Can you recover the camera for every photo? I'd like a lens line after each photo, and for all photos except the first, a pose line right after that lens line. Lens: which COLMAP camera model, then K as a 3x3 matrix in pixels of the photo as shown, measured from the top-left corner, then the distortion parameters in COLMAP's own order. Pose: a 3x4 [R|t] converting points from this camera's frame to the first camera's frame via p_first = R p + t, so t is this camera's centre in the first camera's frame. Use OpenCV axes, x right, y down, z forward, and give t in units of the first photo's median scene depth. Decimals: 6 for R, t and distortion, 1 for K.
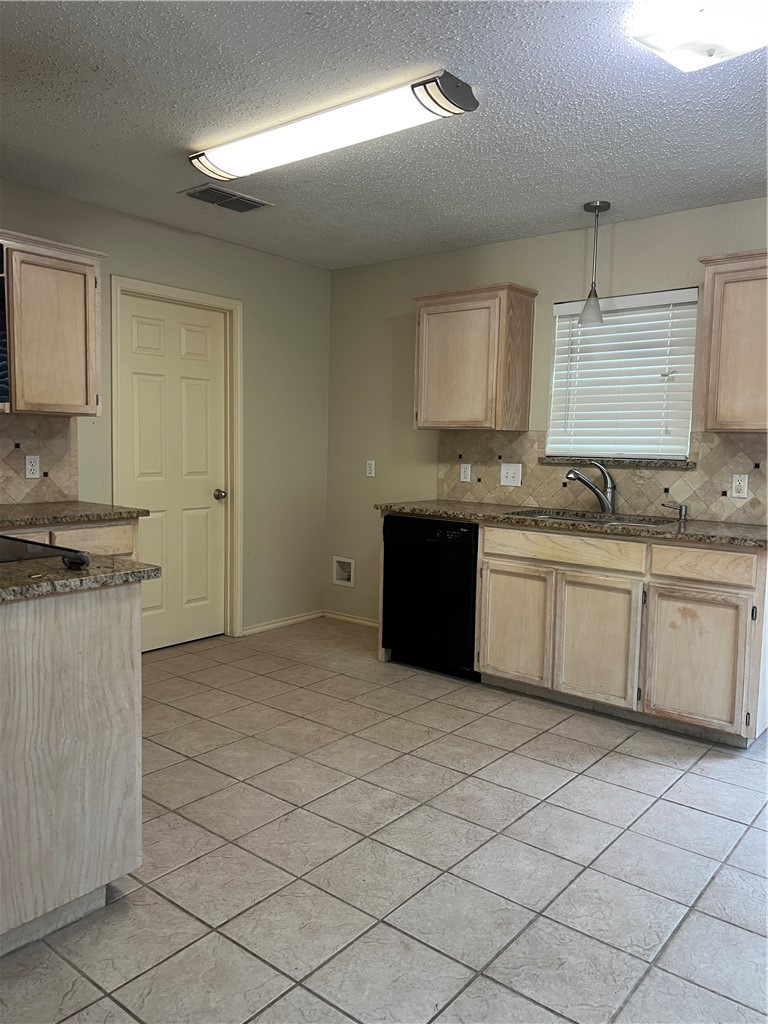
lens RADIAL K [[765.4, 0, 383.9], [0, 765.4, 504.4], [0, 0, 1]] dist [-0.012730, -0.007028]
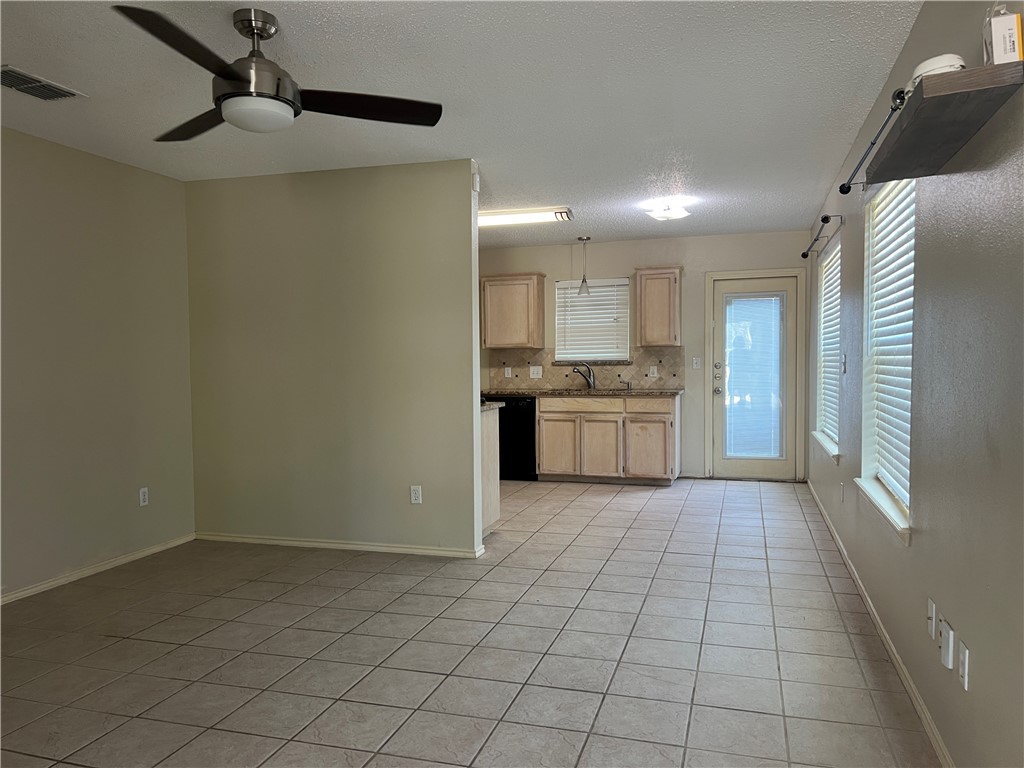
lens RADIAL K [[765.4, 0, 510.9], [0, 765.4, 389.4], [0, 0, 1]] dist [-0.012730, -0.007028]
pose [[0.923245, -0.045831, 0.381469, -0.685015], [0.061401, 0.997699, -0.028739, 0.059870], [-0.379274, 0.049955, 0.923935, -0.783122]]
